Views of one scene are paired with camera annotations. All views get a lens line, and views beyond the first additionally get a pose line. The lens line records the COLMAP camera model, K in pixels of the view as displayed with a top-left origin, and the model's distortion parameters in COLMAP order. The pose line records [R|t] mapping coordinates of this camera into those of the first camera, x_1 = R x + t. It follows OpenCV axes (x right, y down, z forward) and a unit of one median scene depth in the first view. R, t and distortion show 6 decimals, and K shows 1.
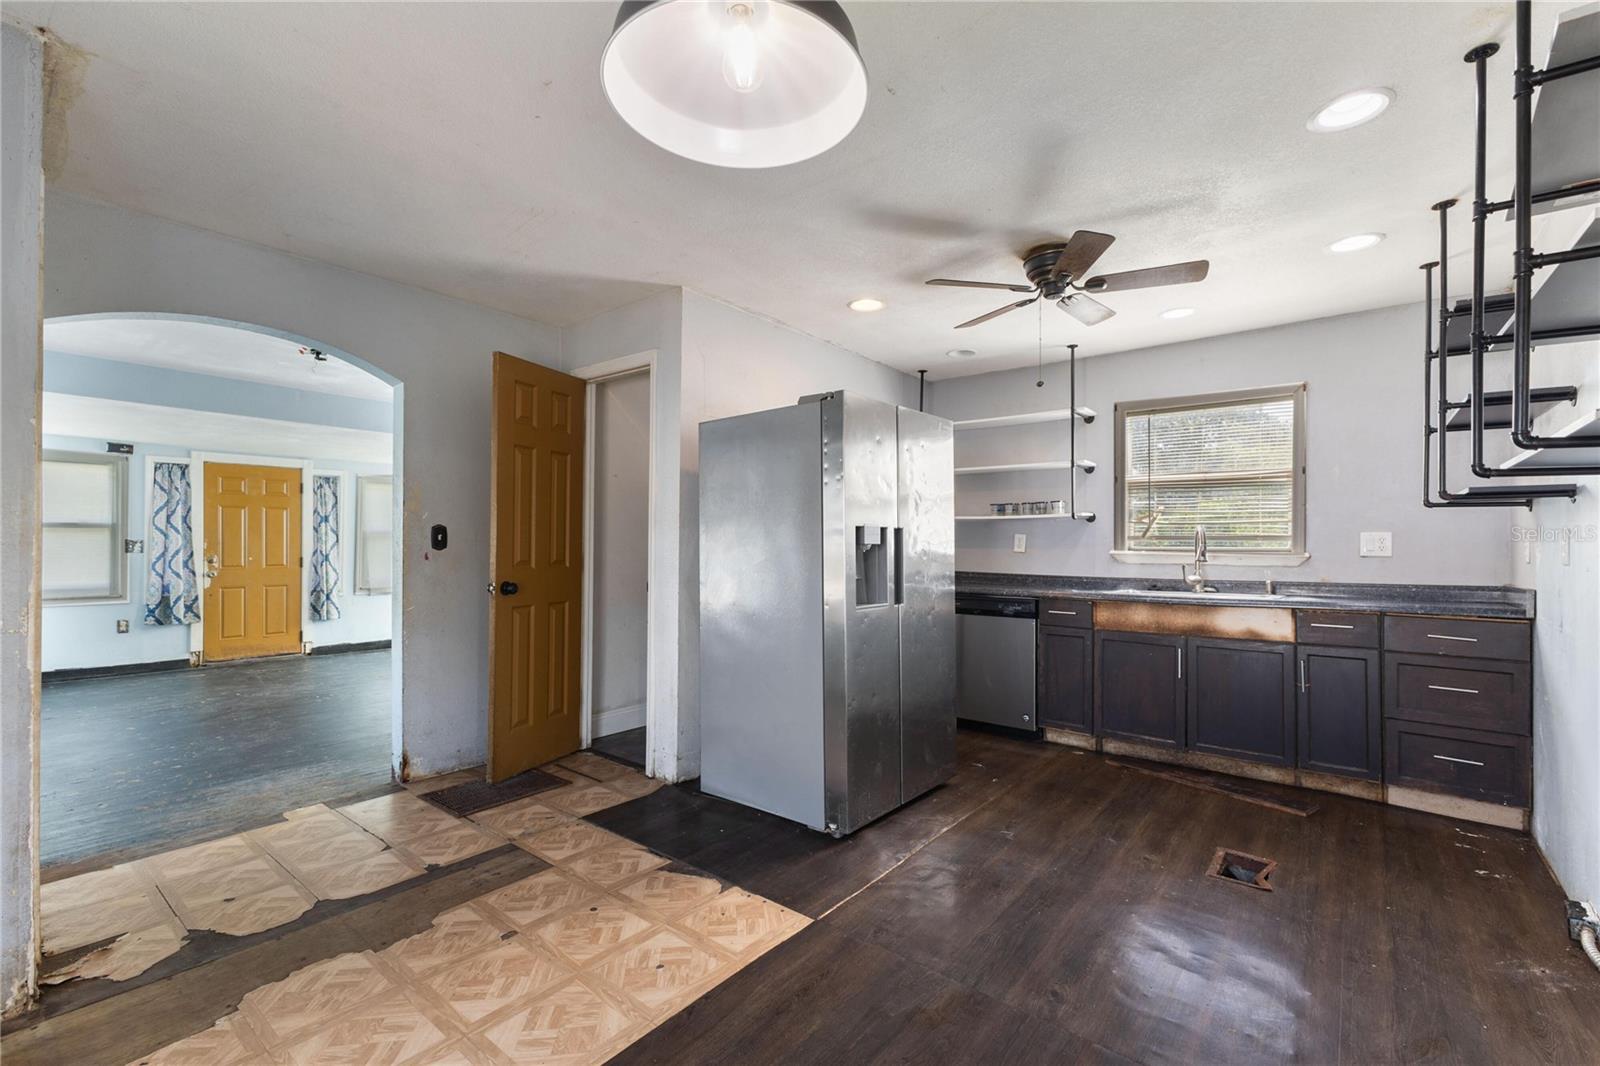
lens RADIAL K [[693.2, 0, 802.5], [0, 693.2, 537.7], [0, 0, 1]] dist [0.006852, -0.000403]
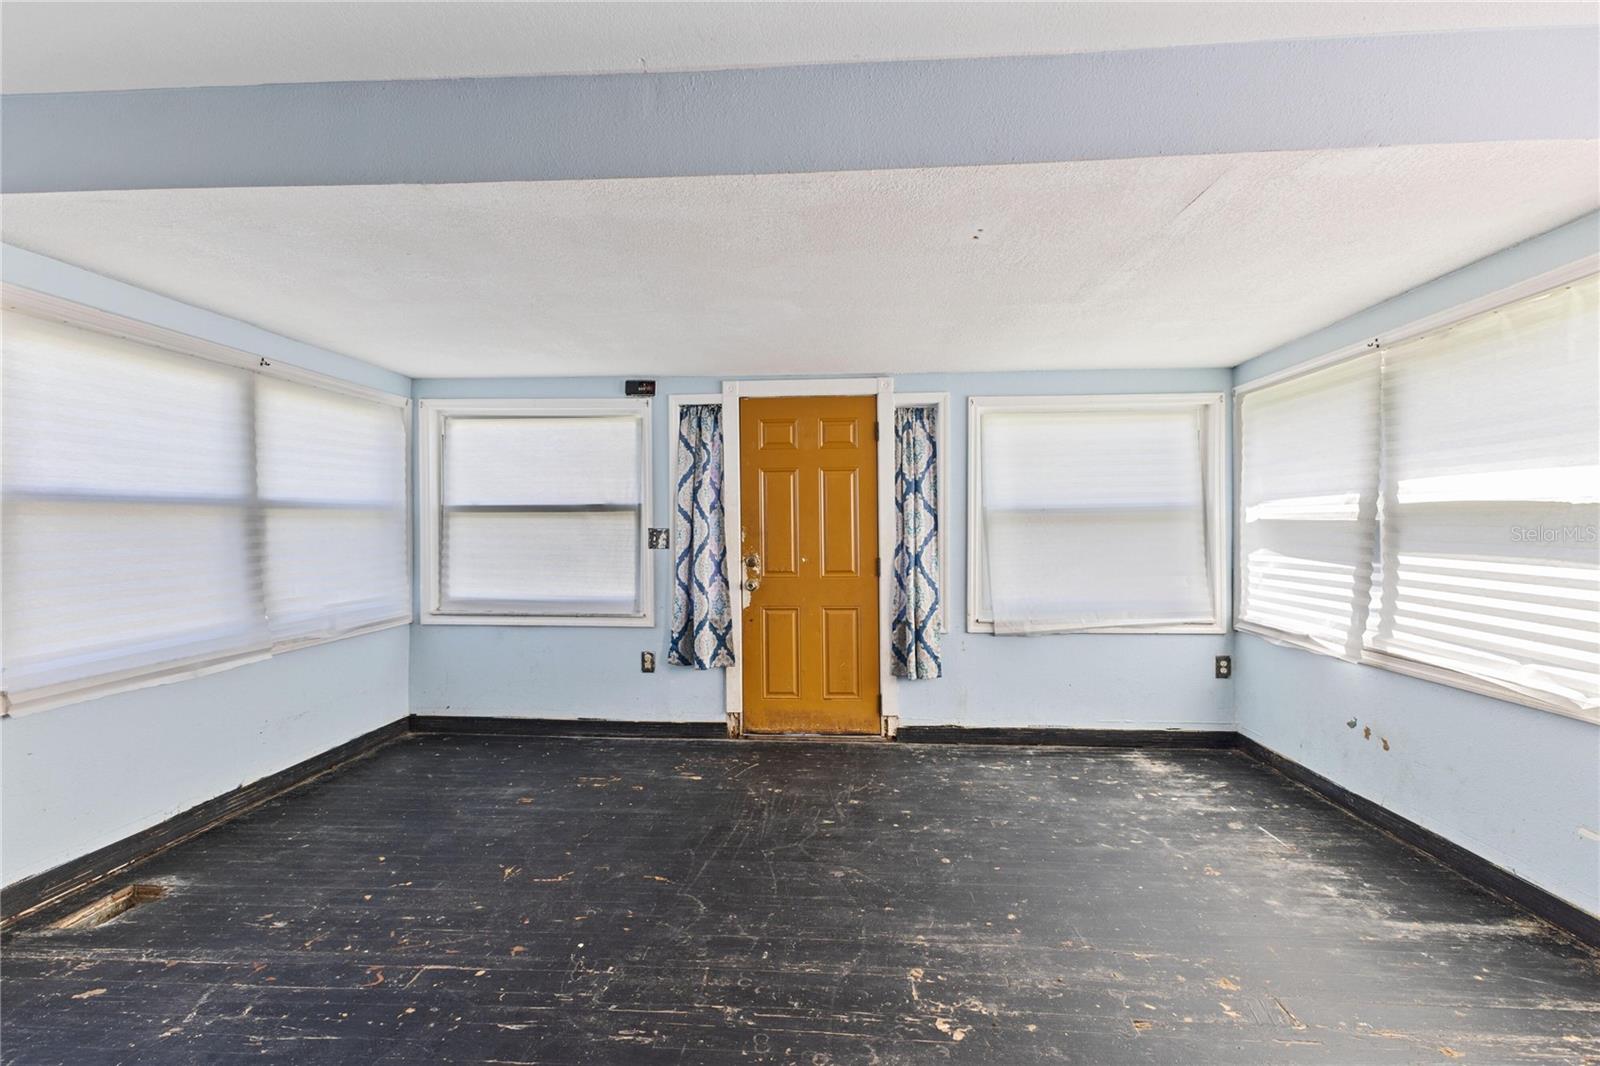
lens RADIAL K [[697.0, 0, 800.9], [0, 697.0, 511.3], [0, 0, 1]] dist [0.008792, 0.000059]
pose [[0.572279, -0.015114, -0.819920, -0.358563], [0.013676, 0.999867, -0.008886, -0.005210], [0.819945, -0.006128, 0.572409, 0.744740]]
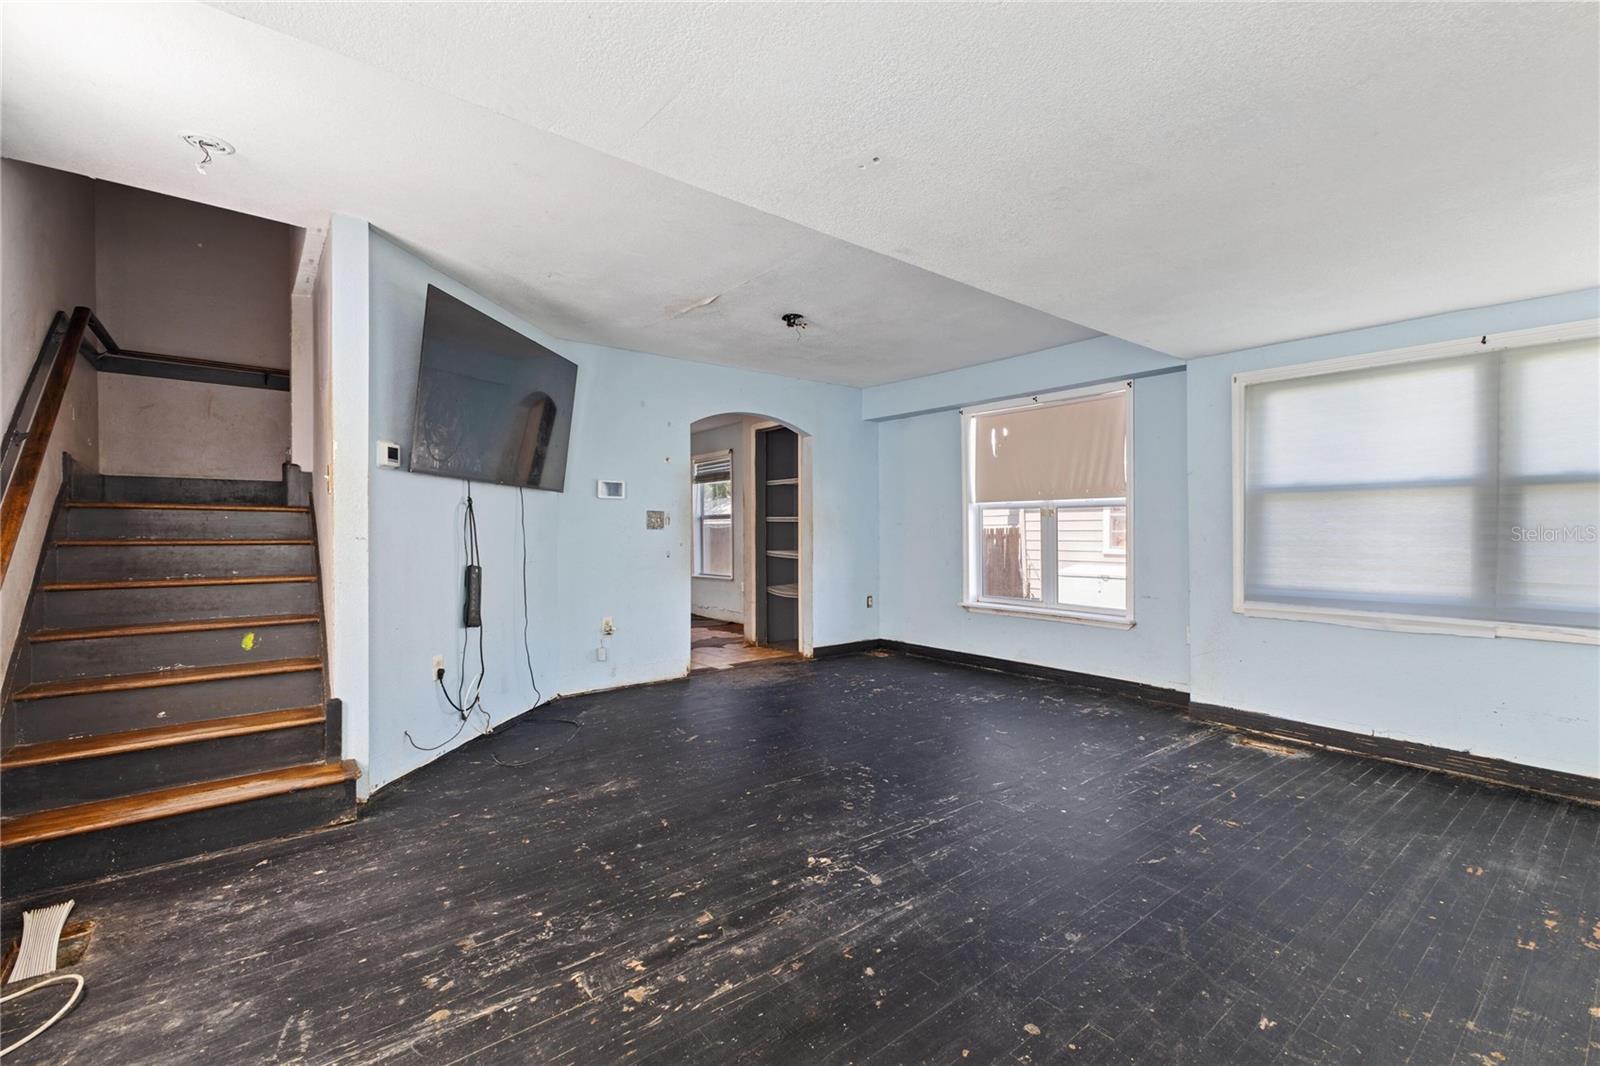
lens RADIAL K [[693.2, 0, 802.5], [0, 693.2, 537.7], [0, 0, 1]] dist [0.006852, -0.000403]
pose [[-0.975435, -0.001714, 0.220282, -0.619357], [-0.001828, 0.999998, -0.000311, 0.020236], [-0.220281, -0.000706, -0.975436, 1.301414]]
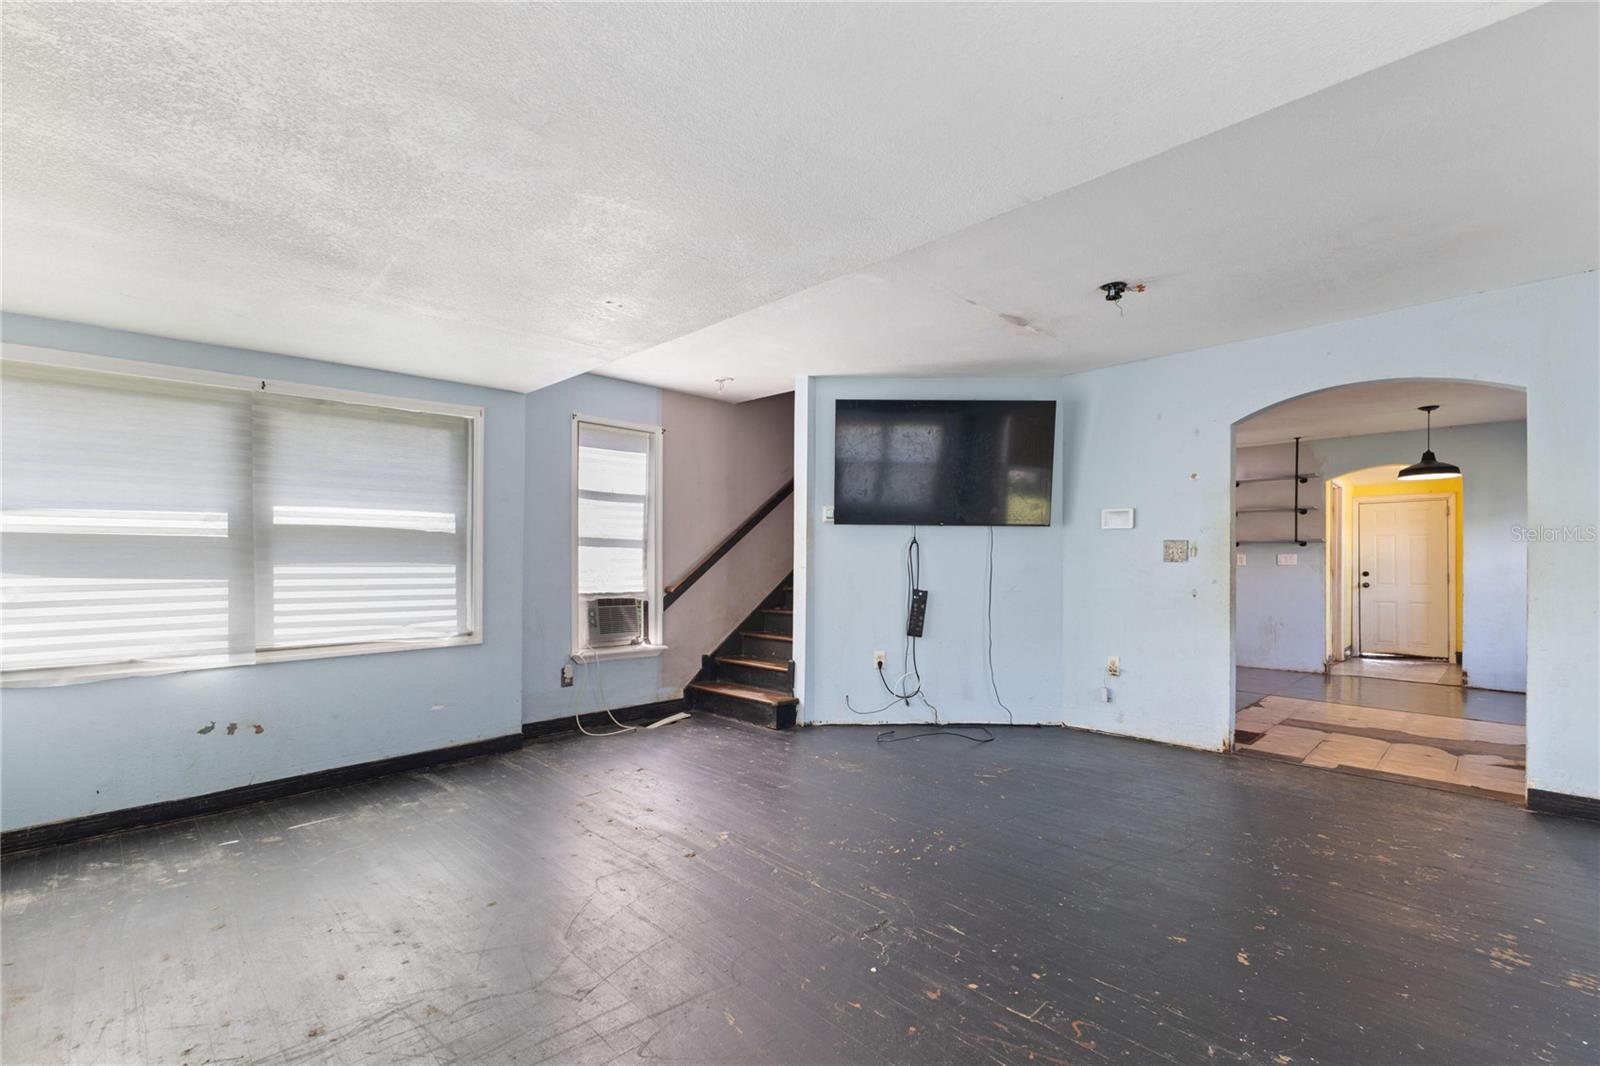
lens RADIAL K [[699.7, 0, 803.9], [0, 699.7, 563.3], [0, 0, 1]] dist [0.004113, 0.000176]
pose [[0.116052, -0.004267, 0.993234, -0.986566], [-0.012850, 0.999901, 0.005797, 0.012575], [-0.993160, -0.013436, 0.115986, 0.841939]]
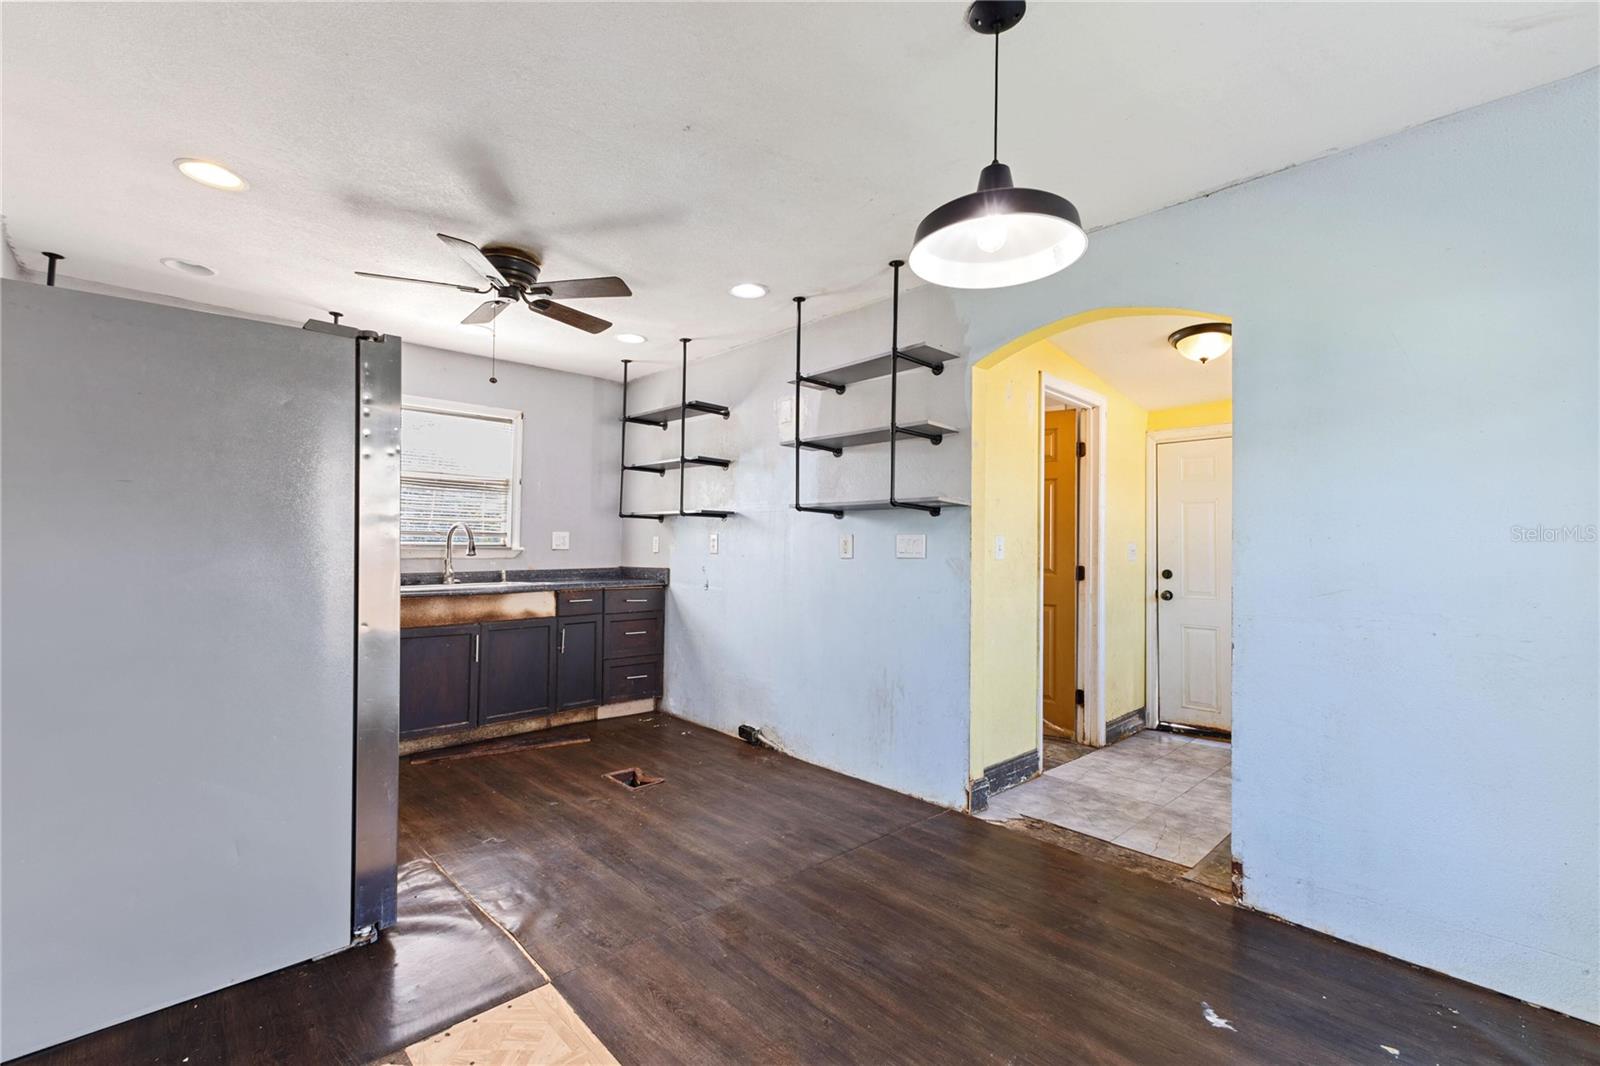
lens RADIAL K [[693.5, 0, 791.7], [0, 693.5, 530.7], [0, 0, 1]] dist [0.007875, -0.000382]
pose [[0.134165, 0.017770, 0.990800, -0.251269], [-0.019671, 0.999690, -0.015266, 0.000618], [-0.990764, -0.017442, 0.134473, 0.188124]]
